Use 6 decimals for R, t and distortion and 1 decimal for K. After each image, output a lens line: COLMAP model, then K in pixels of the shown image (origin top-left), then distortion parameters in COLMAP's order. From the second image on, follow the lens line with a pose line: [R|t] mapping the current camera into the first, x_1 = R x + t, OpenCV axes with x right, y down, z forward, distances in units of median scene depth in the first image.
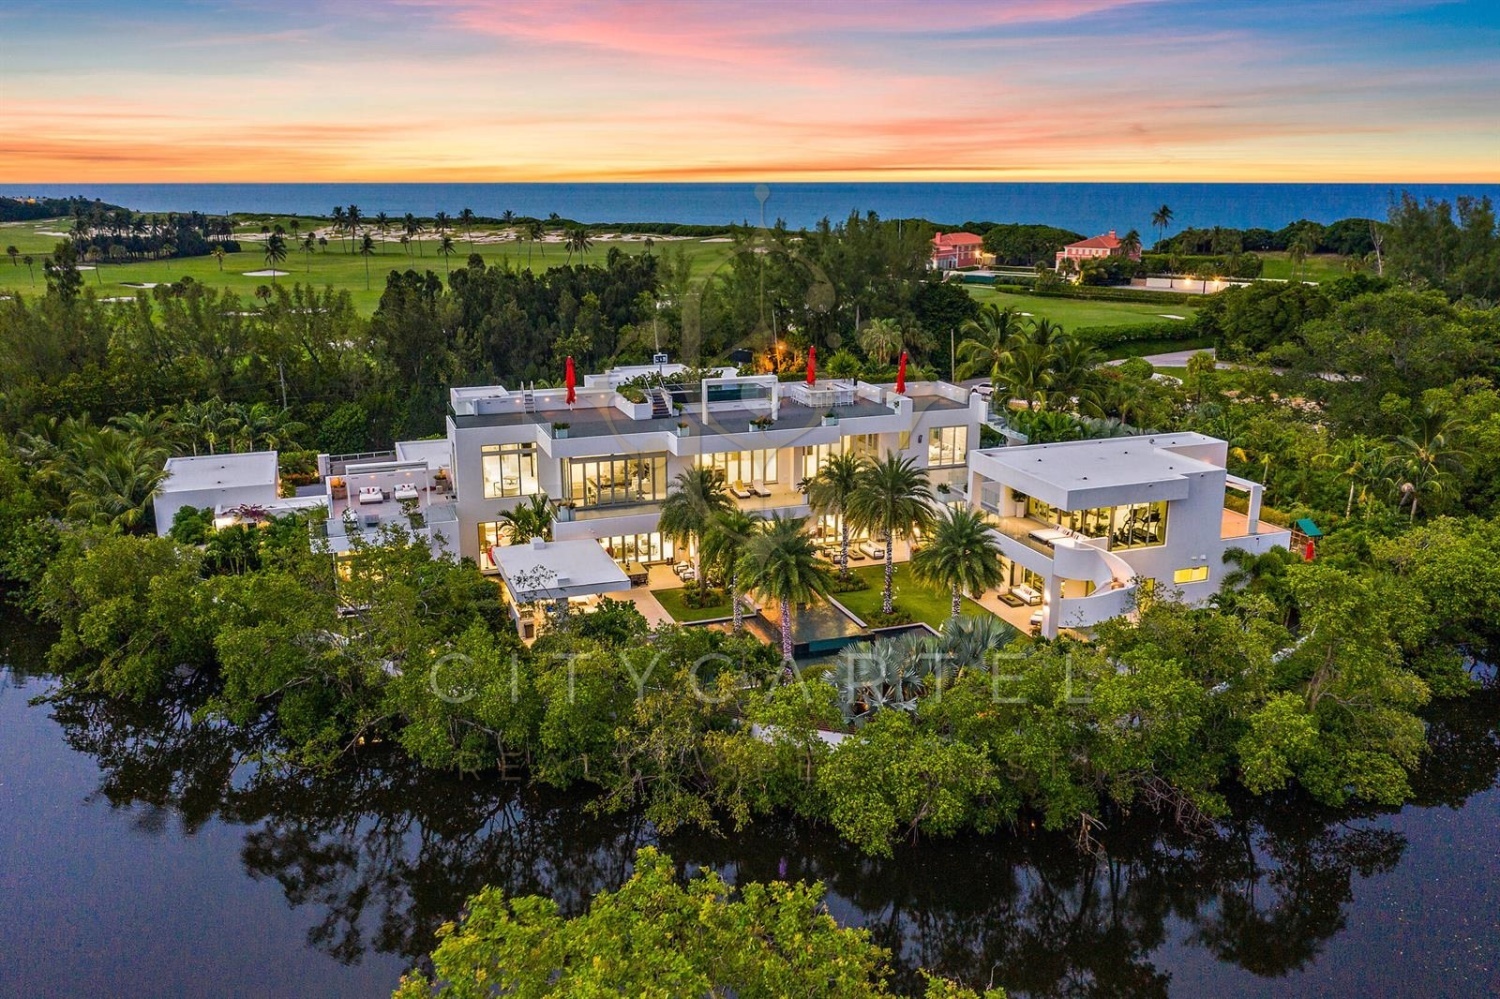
lens RADIAL K [[1236.7, 0, 750.0], [0, 1236.7, 499.5], [0, 0, 1]] dist [-0.002942, 0.000593]
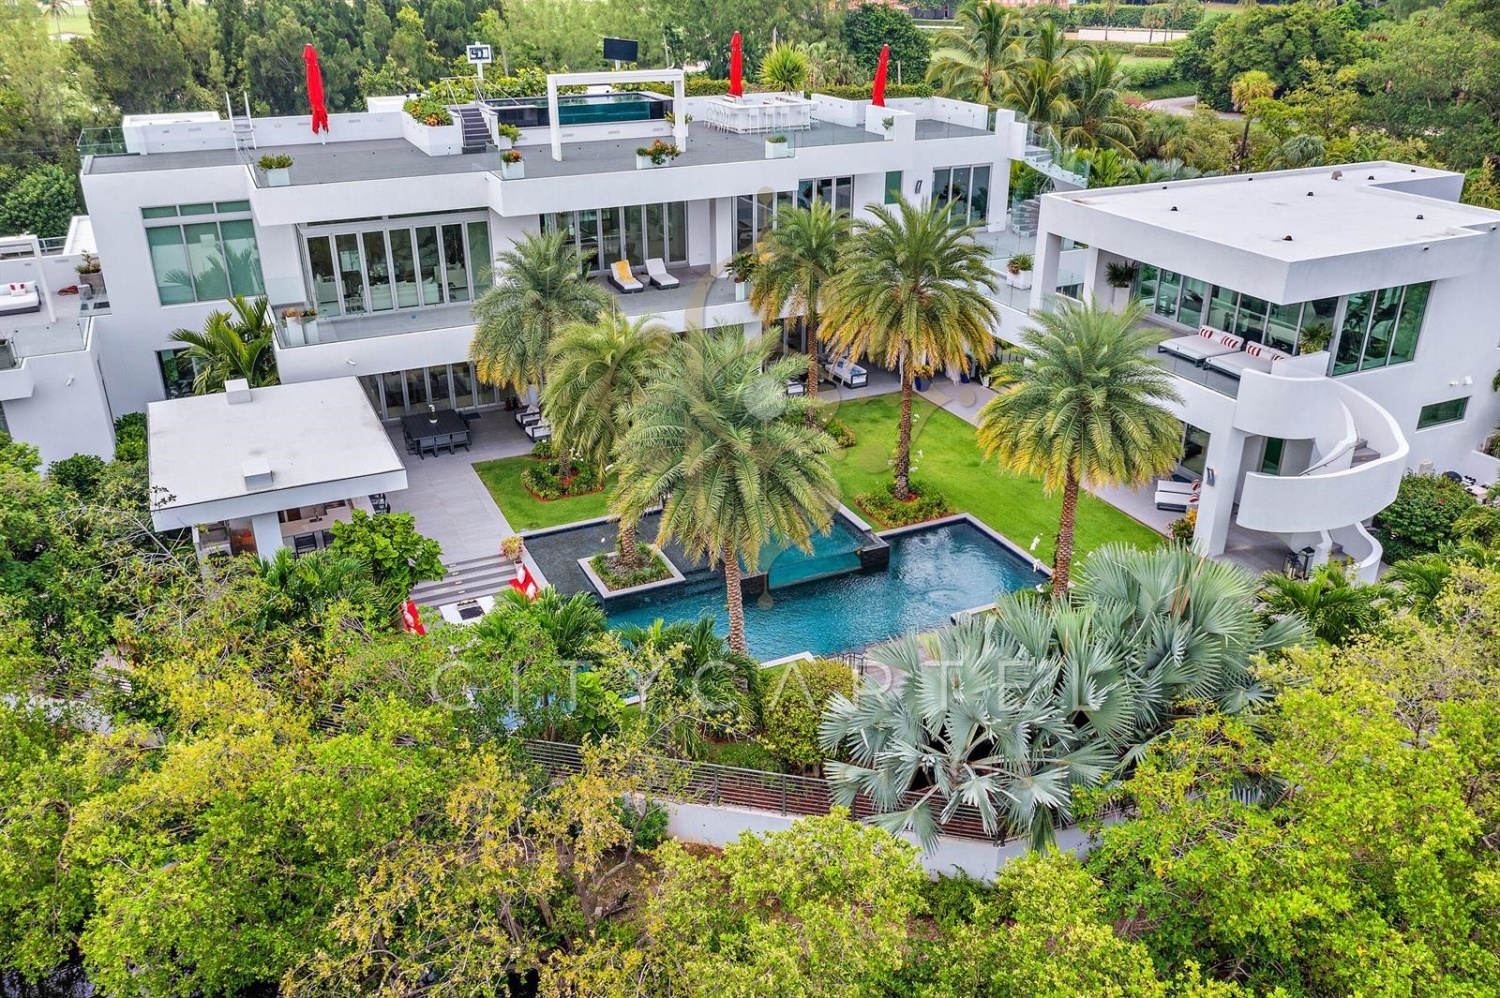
lens RADIAL K [[1180.4, 0, 750.0], [0, 1180.4, 499.0], [0, 0, 1]] dist [-0.004745, -0.004334]
pose [[0.995816, -0.040088, 0.082118, 0.000657], [0.025142, 0.984149, 0.175553, -0.001674], [-0.087854, -0.172754, 0.981039, 0.438383]]
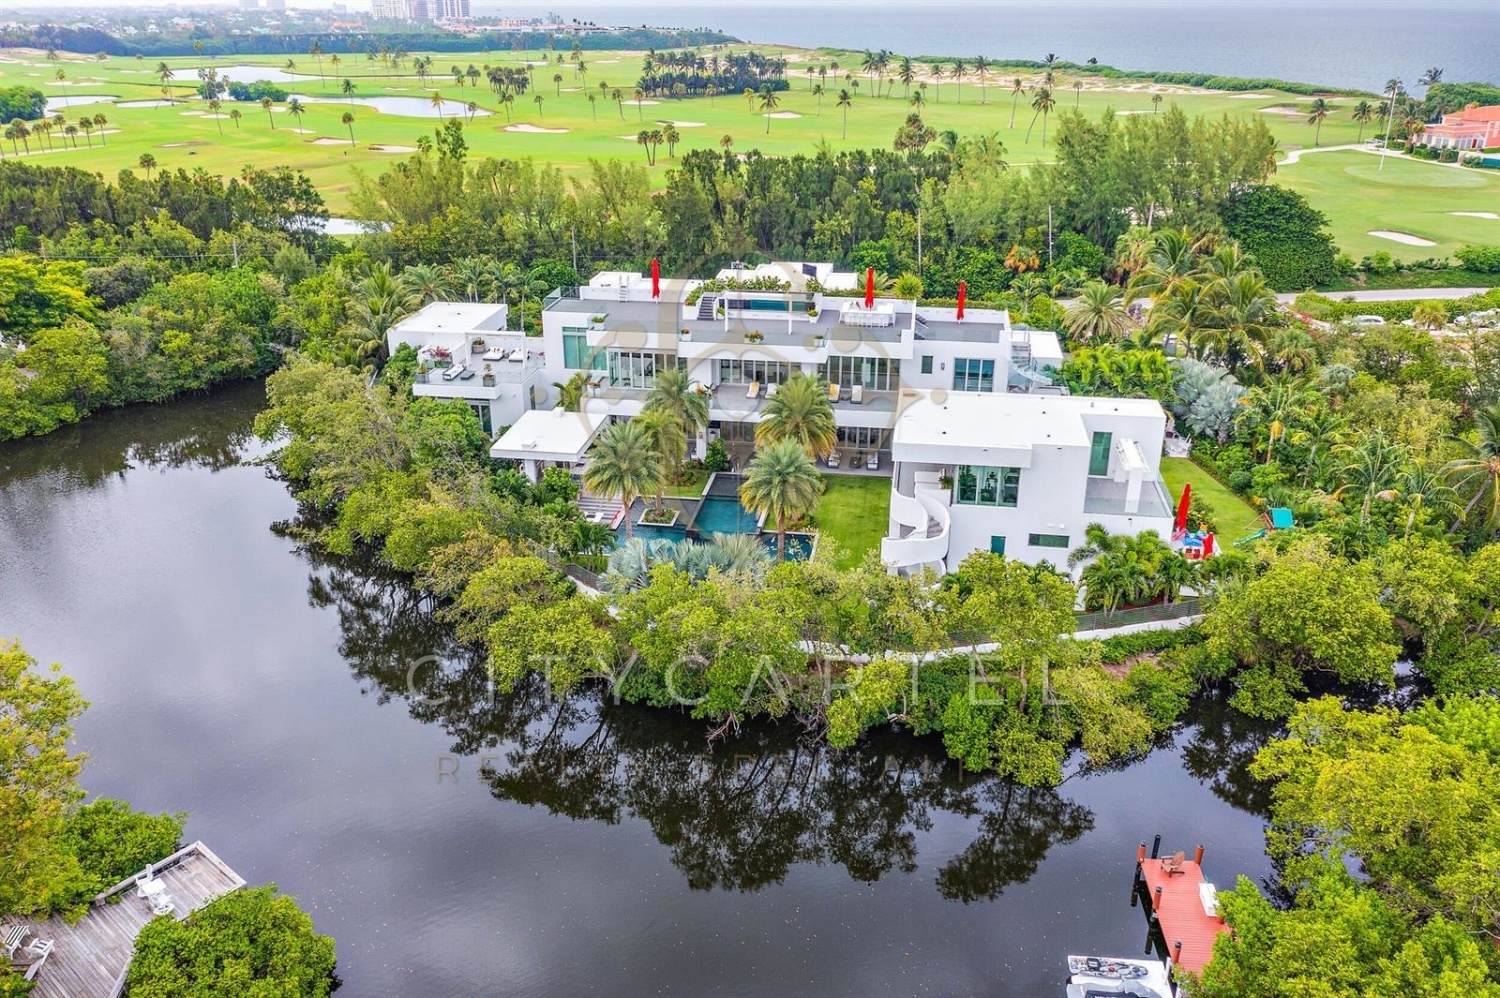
lens RADIAL K [[1200.3, 0, 750.0], [0, 1200.3, 499.0], [0, 0, 1]] dist [-0.004263, -0.006187]
pose [[0.877955, 0.187248, -0.440606, 0.504256], [-0.123236, 0.977717, 0.169948, -0.100061], [0.462610, -0.094908, 0.881467, 0.000489]]
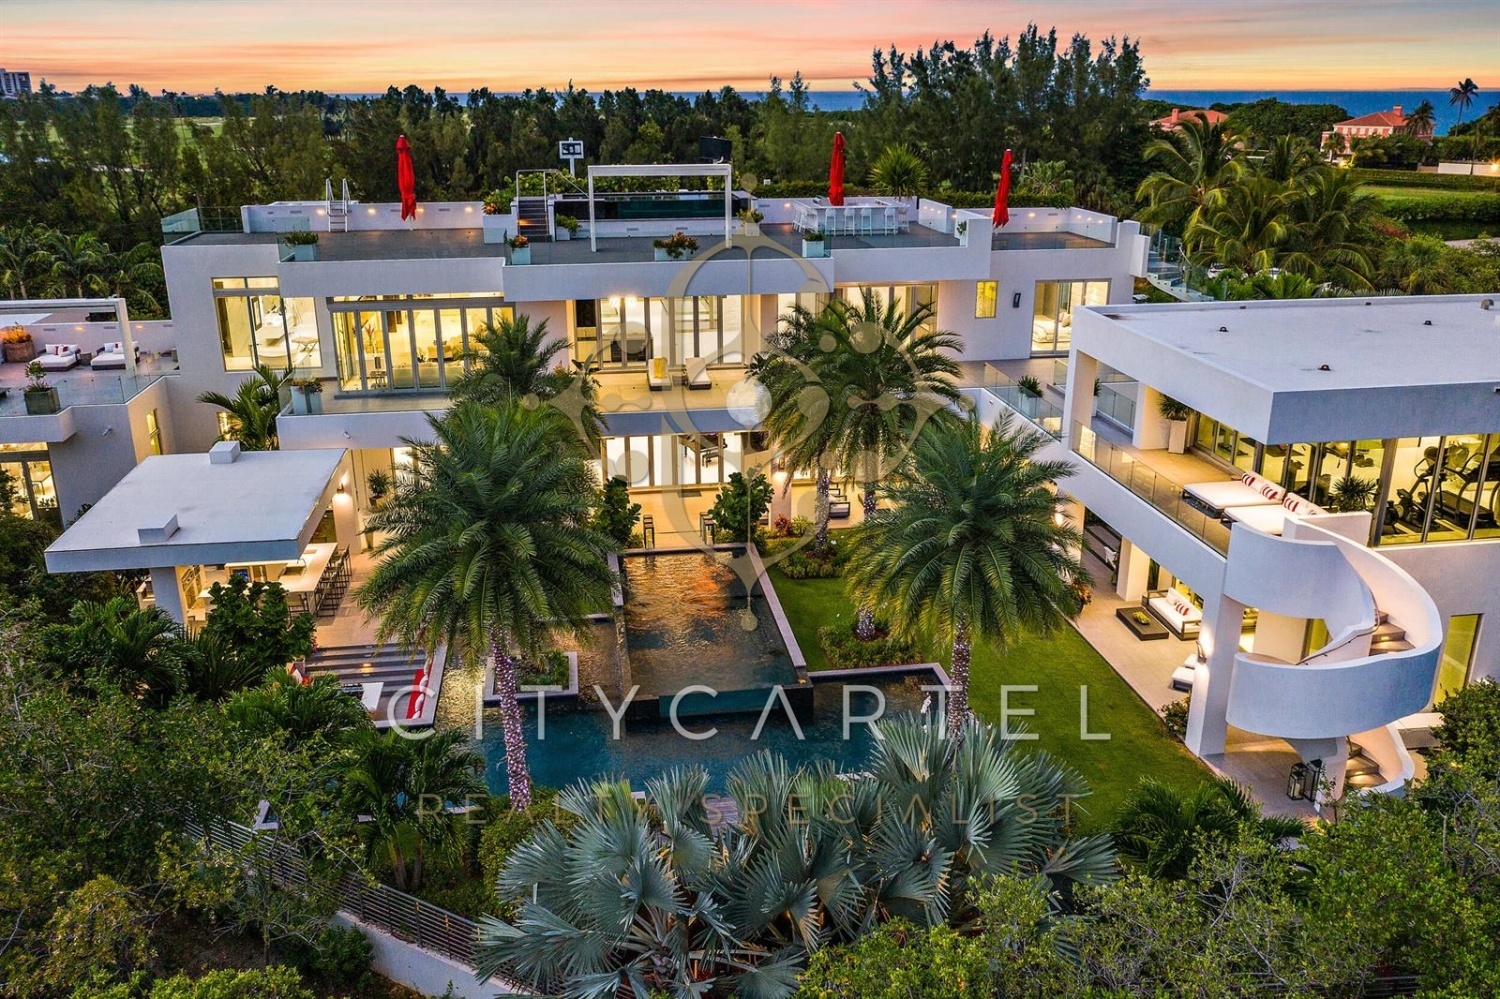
lens RADIAL K [[1200.3, 0, 750.0], [0, 1200.3, 499.5], [0, 0, 1]] dist [-0.004263, -0.006187]
pose [[0.980825, 0.061006, -0.185096, 0.134847], [-0.047609, 0.995972, 0.075981, 0.004815], [0.188985, -0.065712, 0.979779, 0.480749]]
